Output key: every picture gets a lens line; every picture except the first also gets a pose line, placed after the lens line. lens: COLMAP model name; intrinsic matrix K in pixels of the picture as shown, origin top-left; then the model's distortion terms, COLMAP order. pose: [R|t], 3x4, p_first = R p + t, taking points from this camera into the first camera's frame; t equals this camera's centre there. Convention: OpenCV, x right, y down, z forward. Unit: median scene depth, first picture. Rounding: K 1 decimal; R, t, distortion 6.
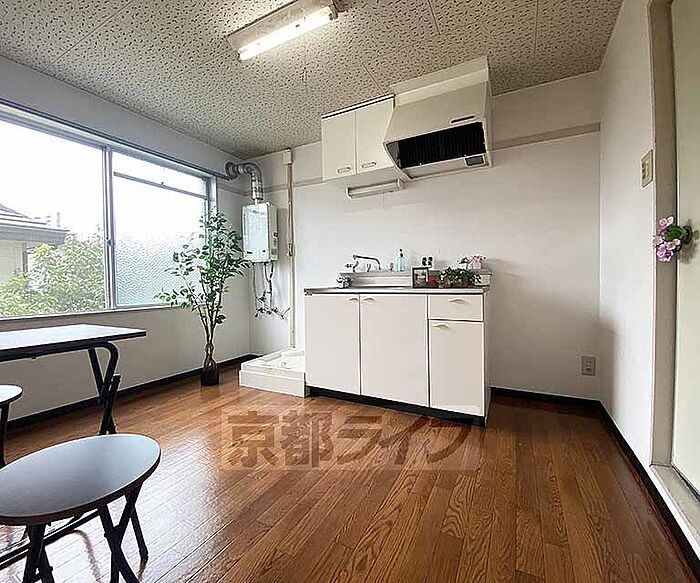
lens RADIAL K [[318.9, 0, 350.1], [0, 318.9, 290.2], [0, 0, 1]] dist [0.020833, -0.019781]
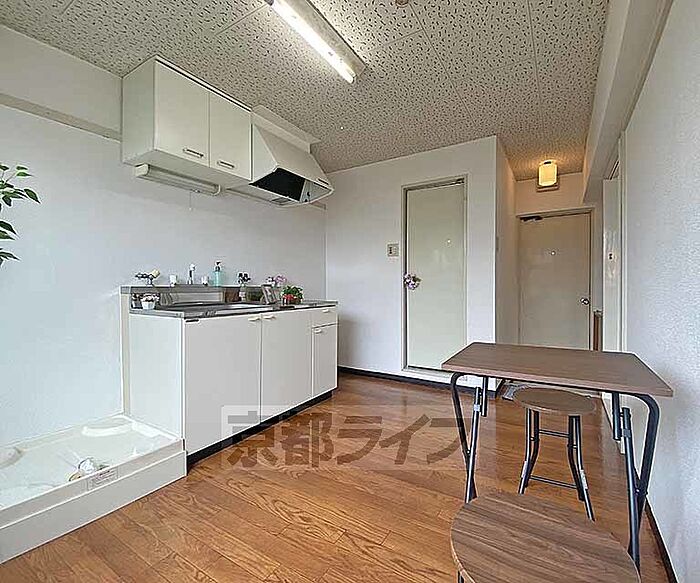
lens RADIAL K [[318.9, 0, 389.2], [0, 318.9, 287.4], [0, 0, 1]] dist [0.020833, -0.019781]
pose [[0.019934, 0.015194, 0.999686, -0.770864], [0.031046, 0.999393, -0.015808, -0.030385], [-0.999319, 0.031351, 0.019451, 0.528331]]
